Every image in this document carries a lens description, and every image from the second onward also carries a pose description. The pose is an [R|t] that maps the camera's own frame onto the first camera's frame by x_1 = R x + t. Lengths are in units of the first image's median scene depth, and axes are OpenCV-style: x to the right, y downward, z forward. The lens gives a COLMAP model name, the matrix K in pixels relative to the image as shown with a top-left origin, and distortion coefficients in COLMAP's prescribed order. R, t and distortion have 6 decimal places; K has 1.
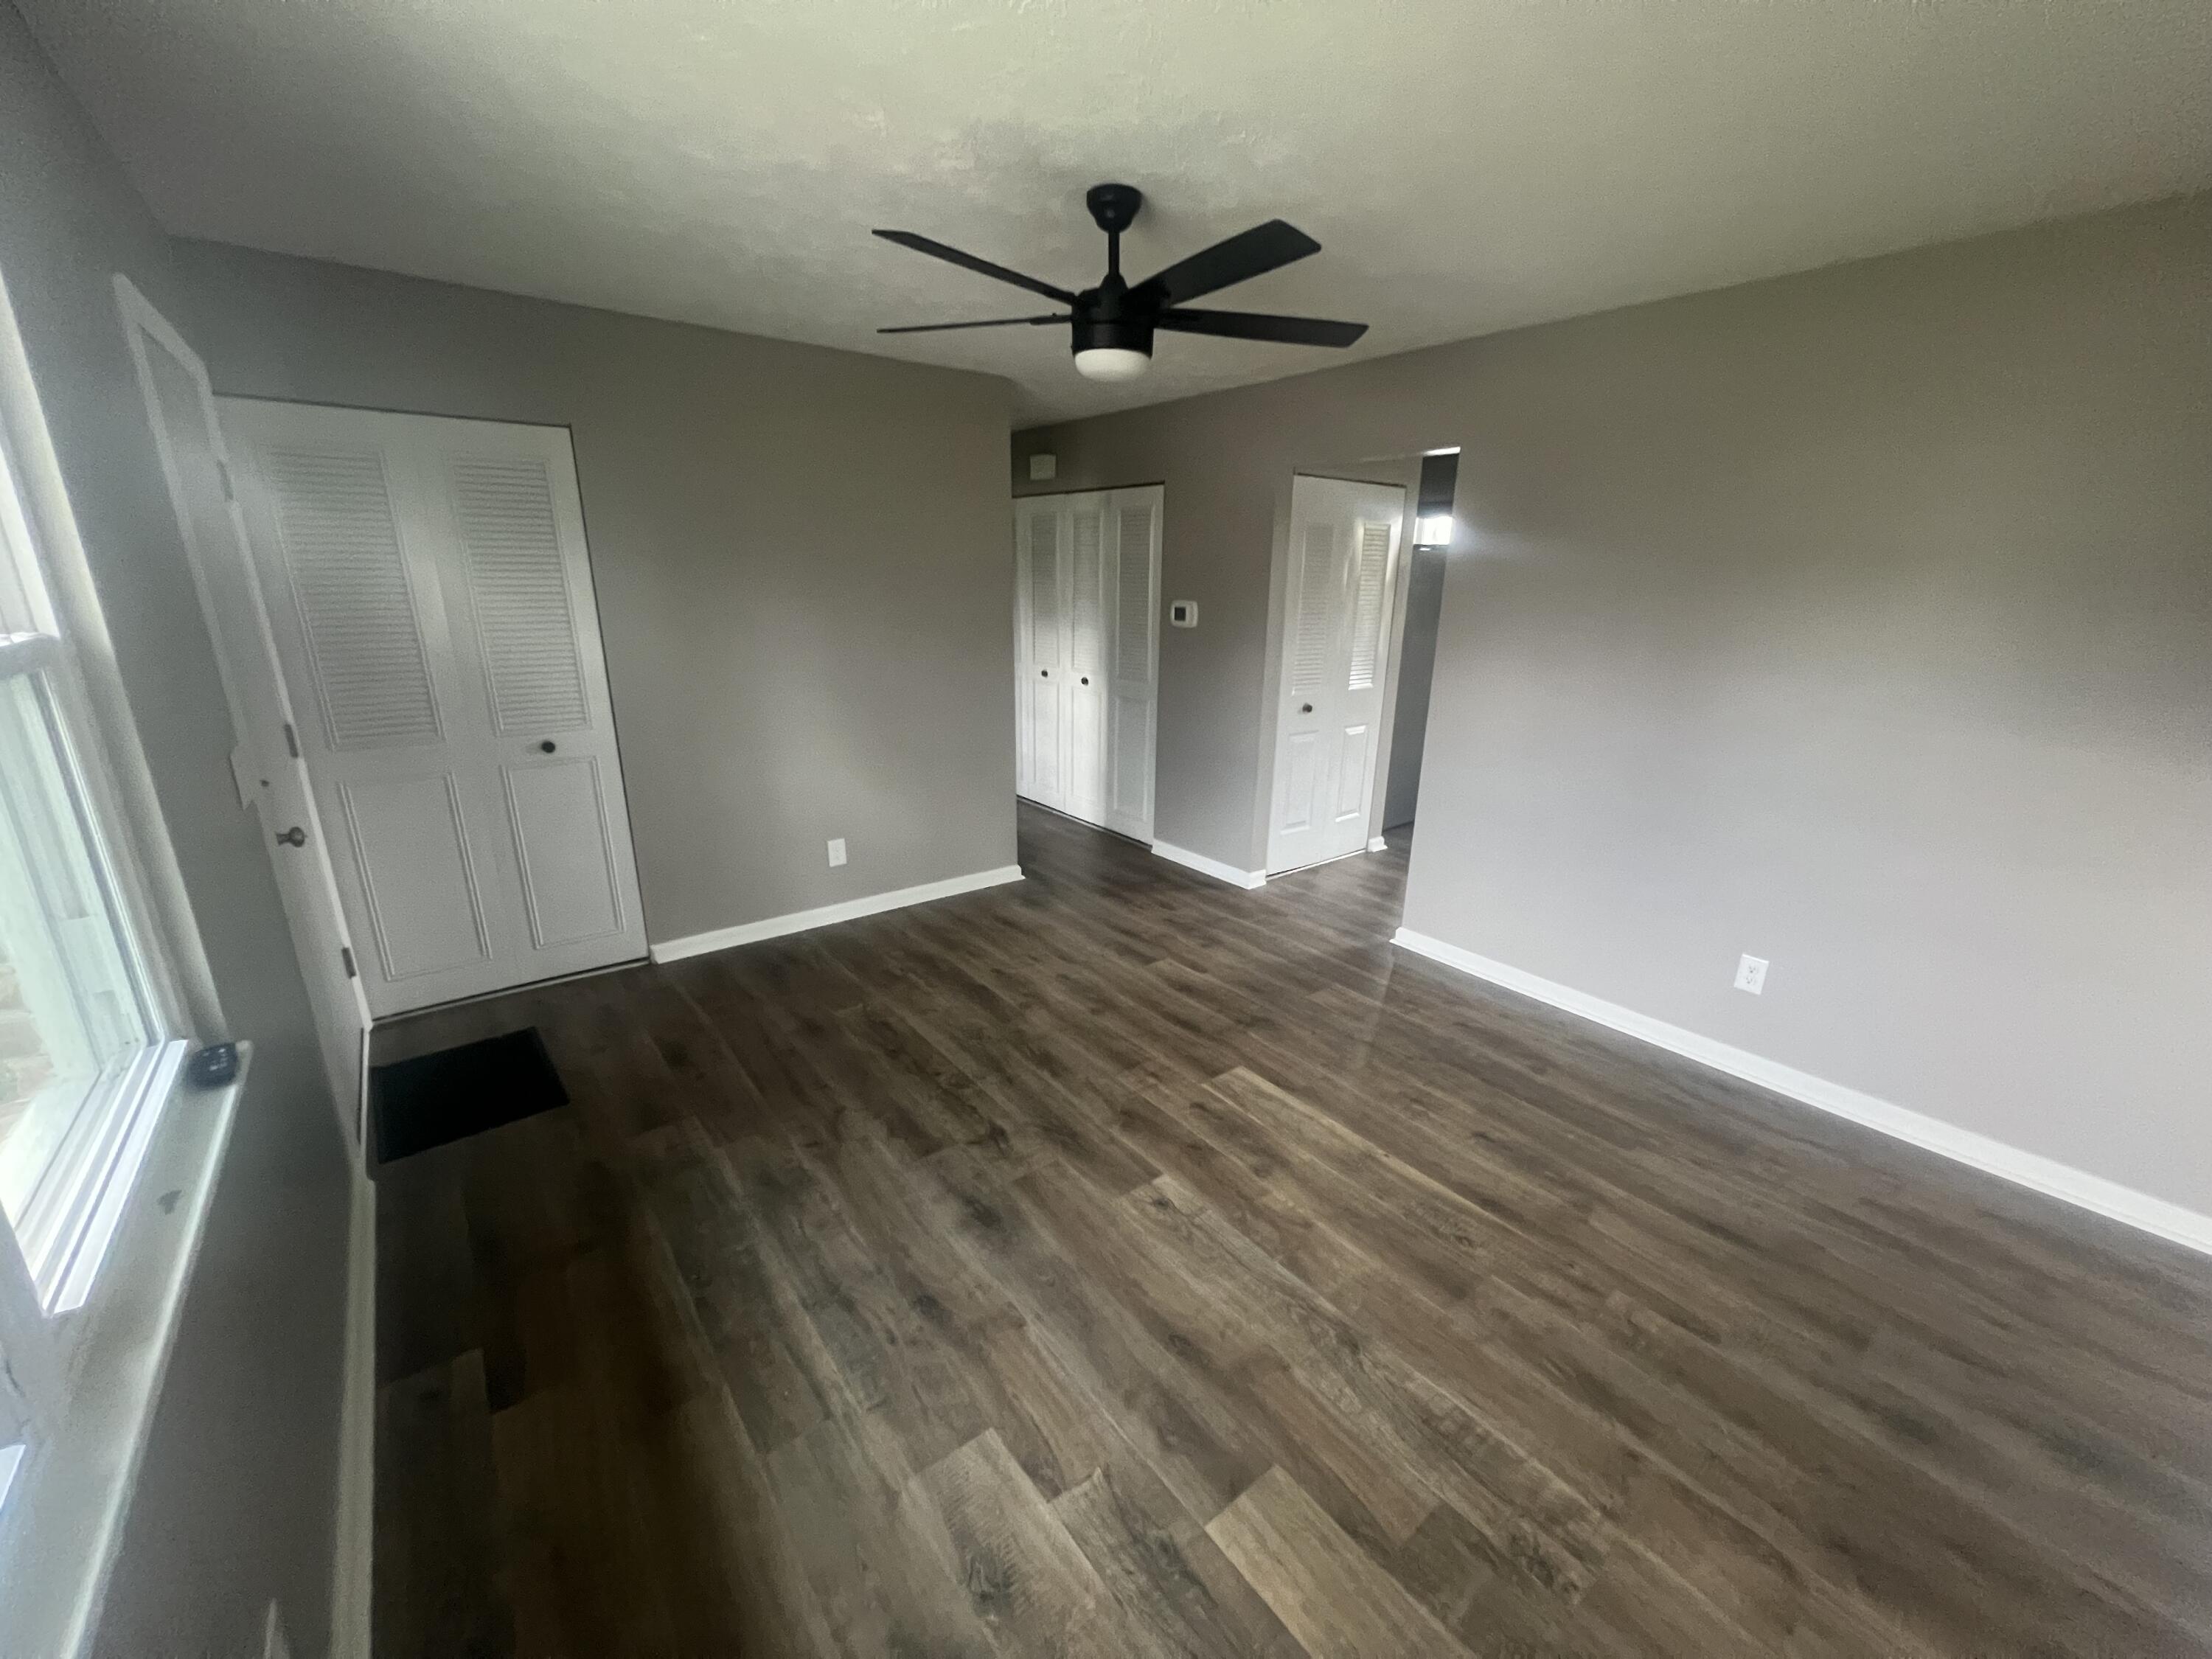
lens RADIAL K [[880.9, 0, 1114.1], [0, 880.9, 844.5], [0, 0, 1]] dist [0.001116, -0.000636]
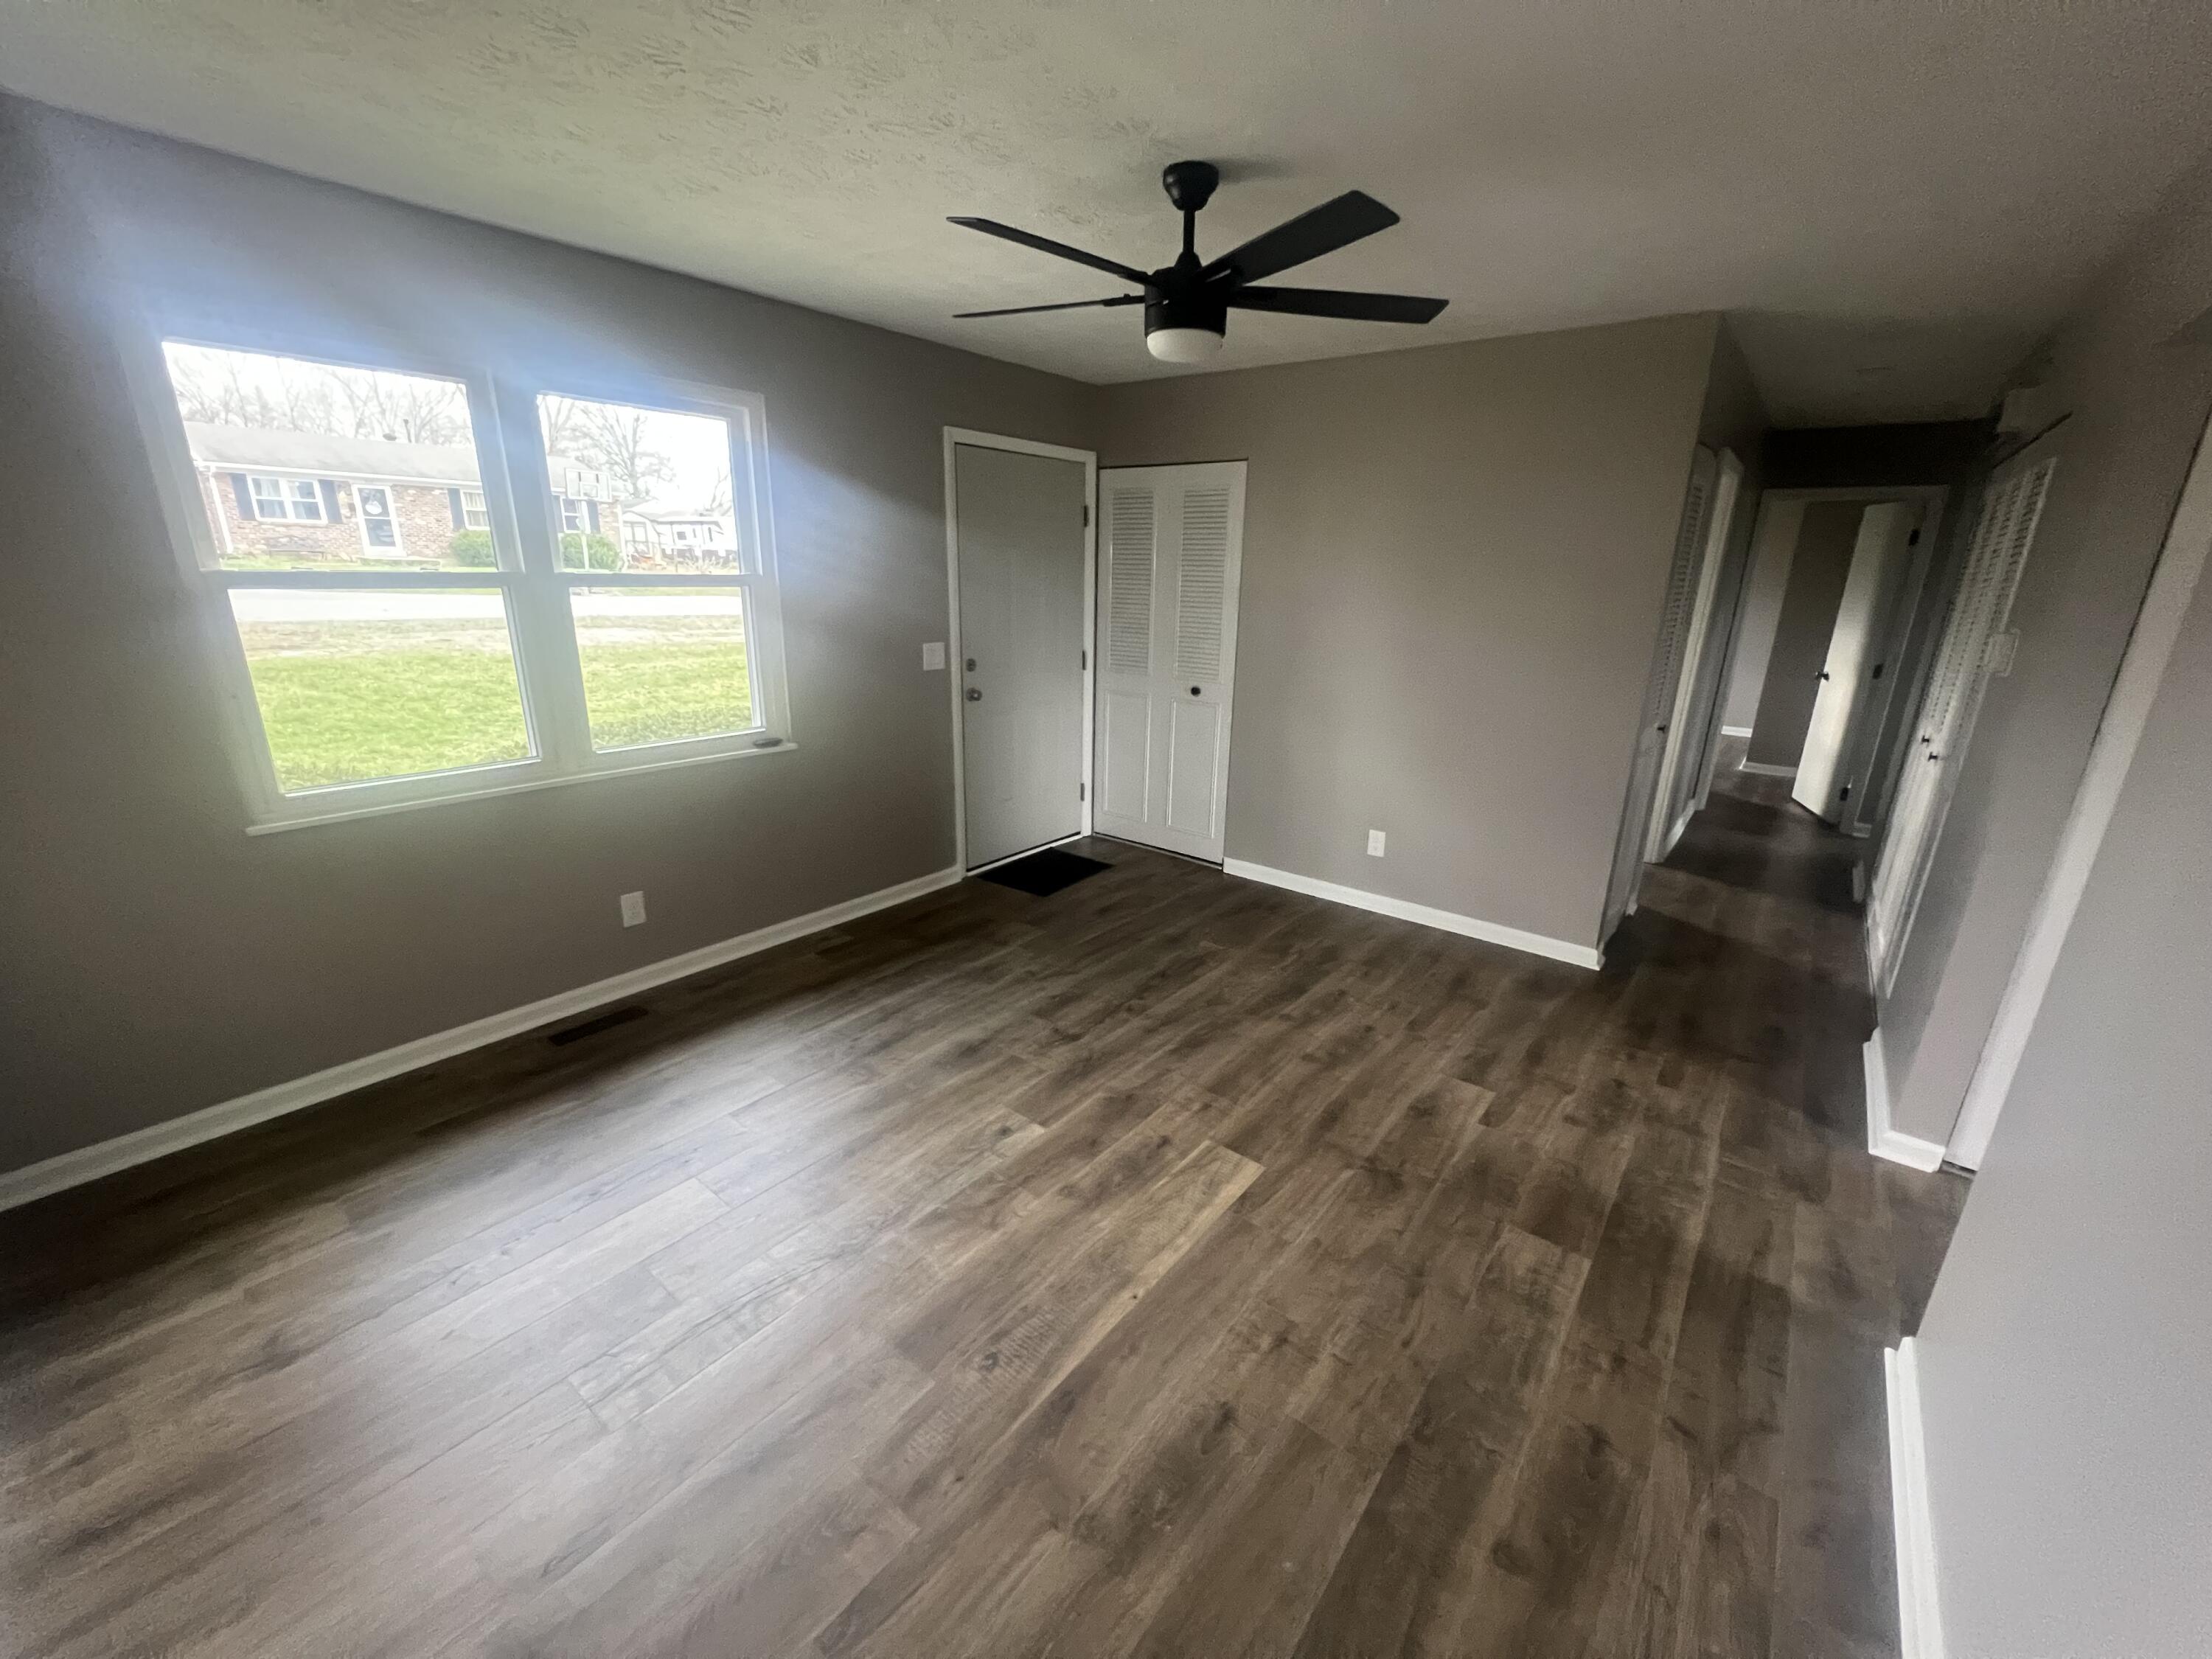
lens RADIAL K [[880.9, 0, 1104.9], [0, 880.9, 843.5], [0, 0, 1]] dist [0.001116, -0.000636]
pose [[0.224945, 0.285062, -0.931740, 0.919271], [-0.308307, 0.927939, 0.209466, -0.174552], [0.924309, 0.240144, 0.296622, 0.653163]]
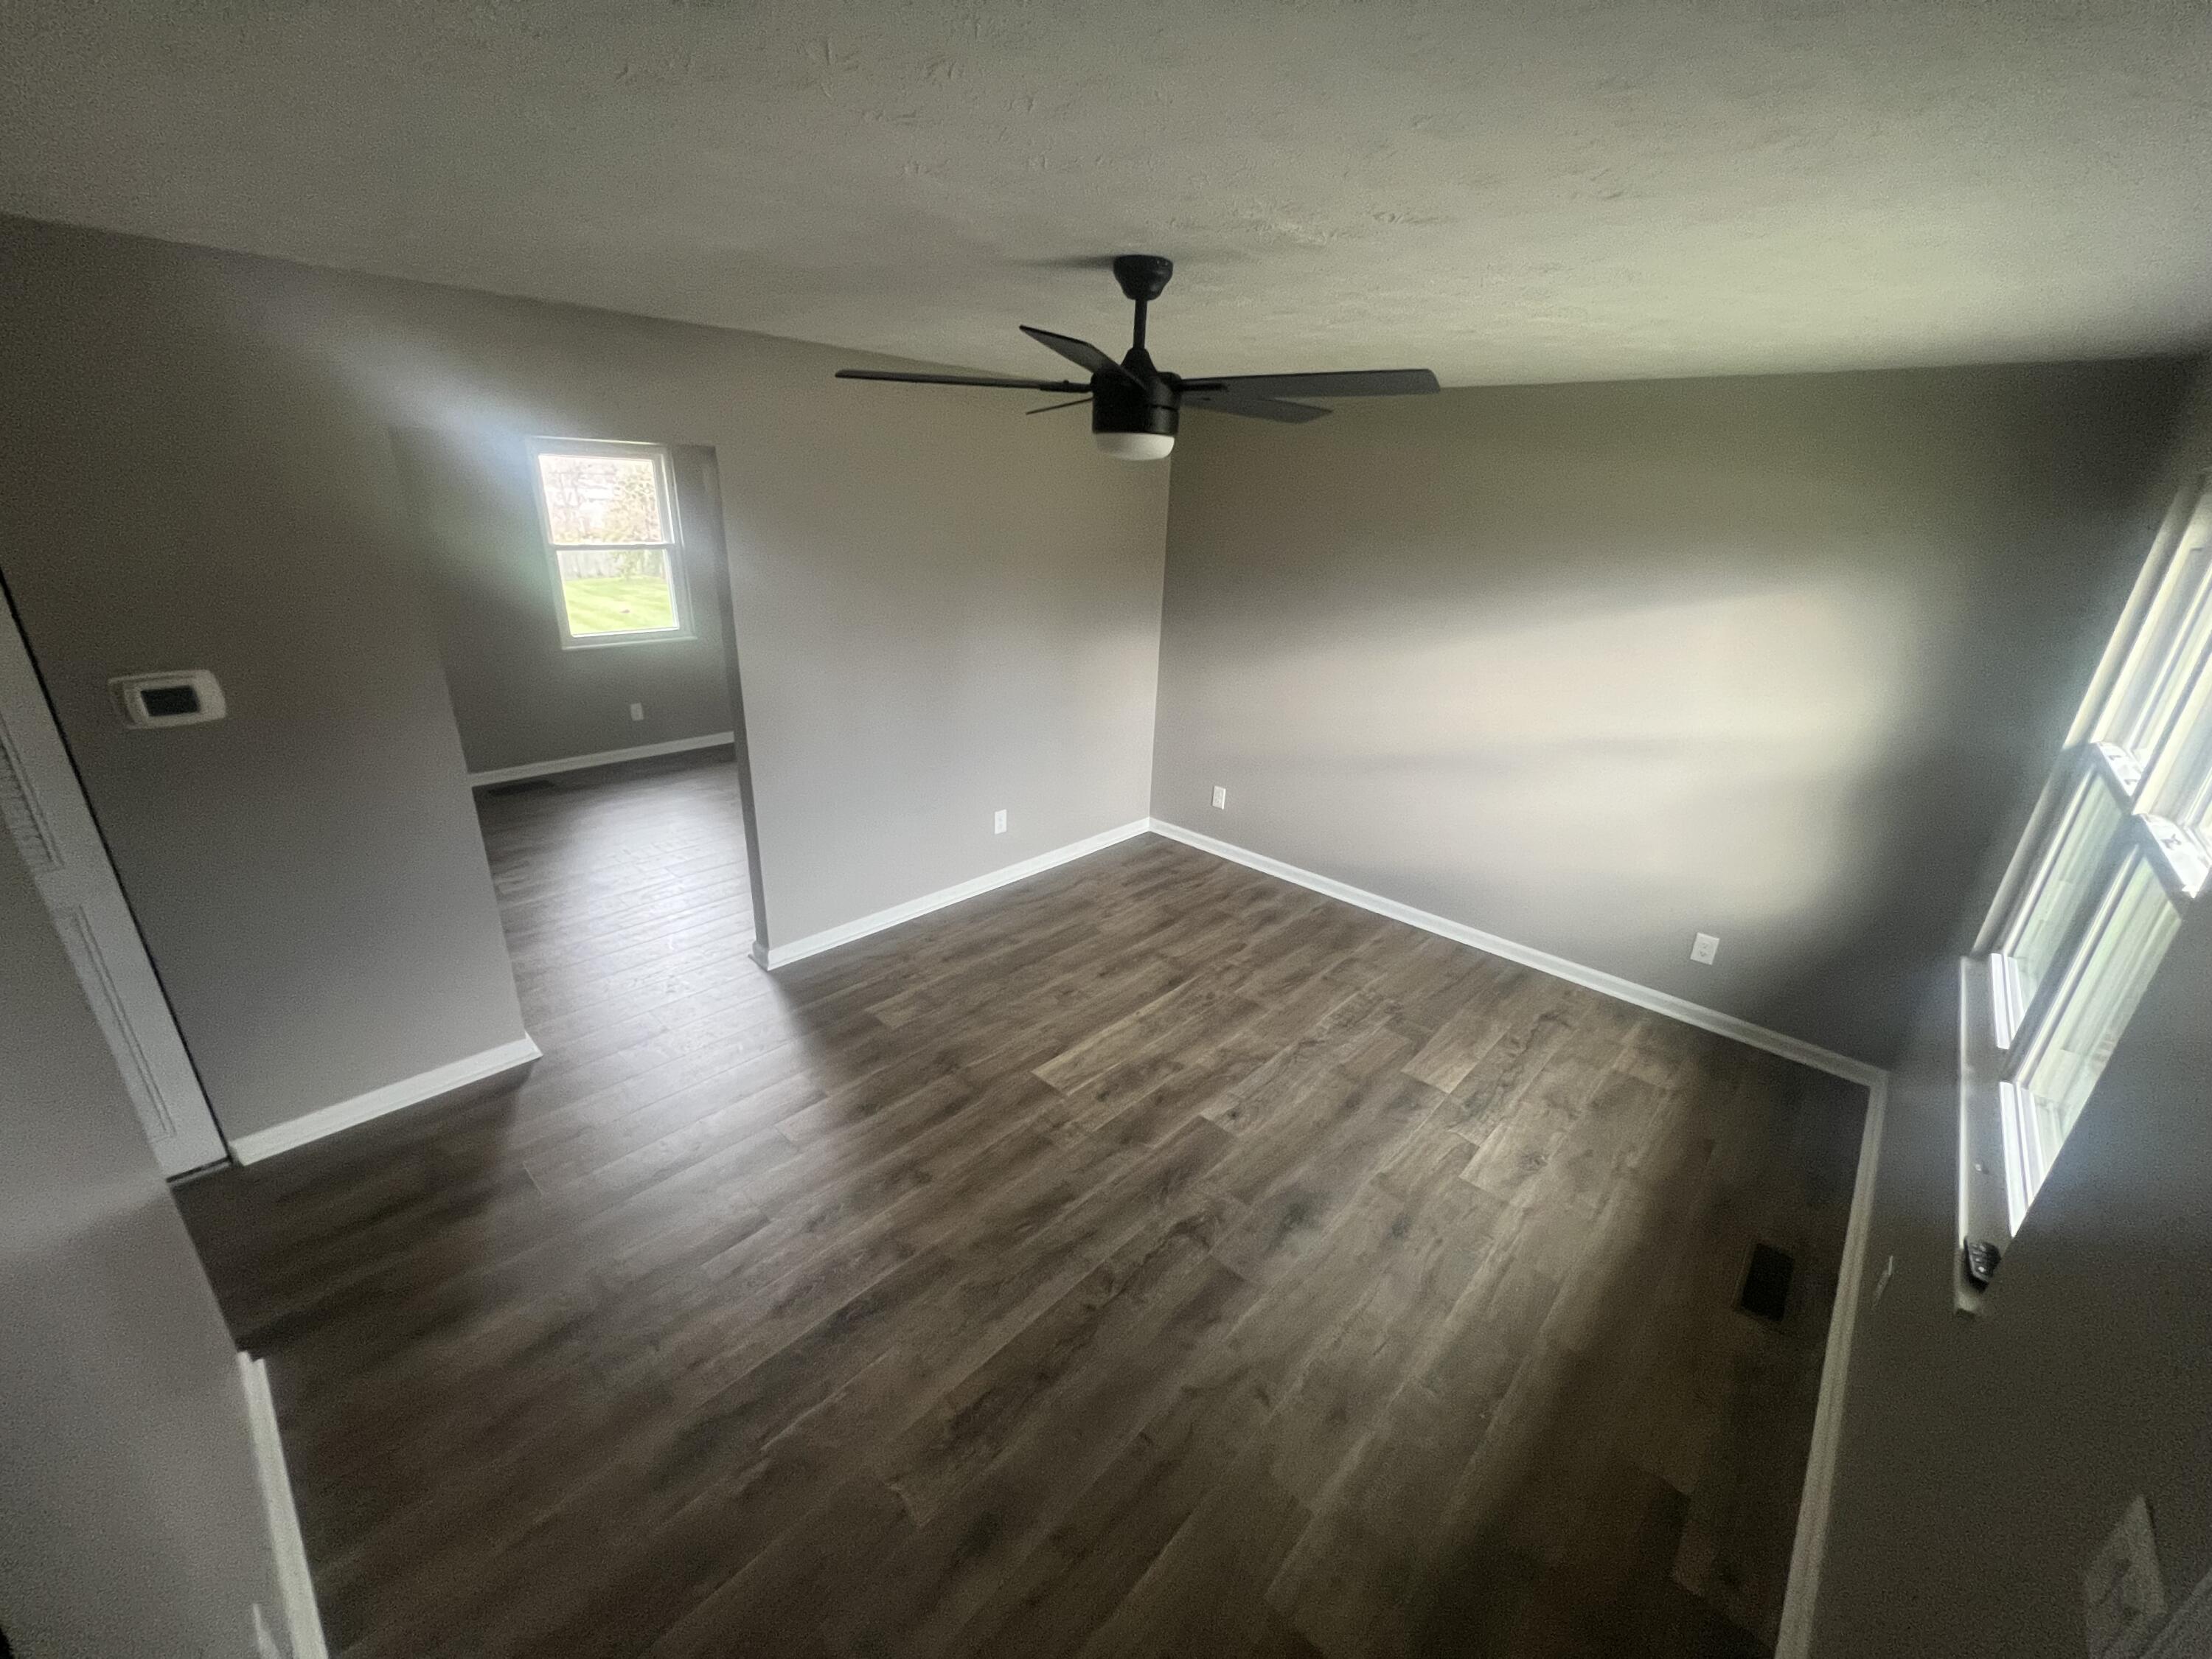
lens RADIAL K [[880.9, 0, 1115.3], [0, 880.9, 835.9], [0, 0, 1]] dist [0.001116, -0.000636]
pose [[-0.161543, -0.379344, 0.911044, -0.877167], [0.248863, 0.877675, 0.409577, -0.492341], [-0.954972, 0.292890, -0.047377, 1.024936]]
